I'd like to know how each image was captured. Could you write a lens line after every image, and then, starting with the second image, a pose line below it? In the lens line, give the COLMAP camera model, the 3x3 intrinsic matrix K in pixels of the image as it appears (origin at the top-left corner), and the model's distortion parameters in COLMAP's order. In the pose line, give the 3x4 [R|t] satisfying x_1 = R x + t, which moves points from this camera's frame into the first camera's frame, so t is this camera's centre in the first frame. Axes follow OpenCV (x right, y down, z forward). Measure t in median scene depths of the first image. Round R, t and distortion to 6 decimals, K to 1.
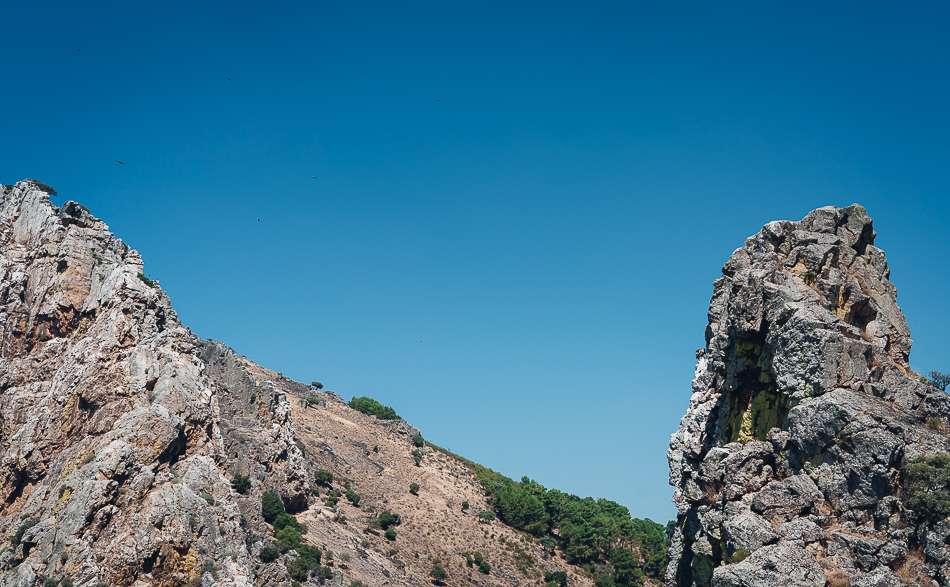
lens RADIAL K [[1160.4, 0, 475.0], [0, 1160.4, 293.5], [0, 0, 1]] dist [0.039624, -0.019403]
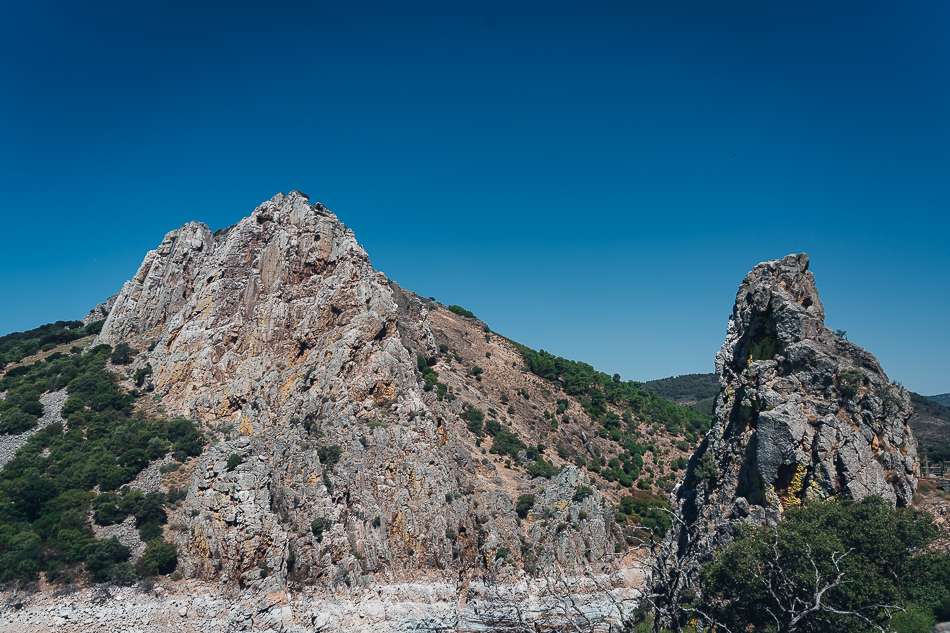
lens RADIAL K [[646.5, 0, 465.8], [0, 646.5, 316.1], [0, 0, 1]] dist [-0.008104, -0.000496]
pose [[0.999348, 0.022968, -0.027859, -0.082956], [-0.019623, 0.993184, 0.114894, -0.024521], [0.030308, -0.114272, 0.992987, -0.078052]]
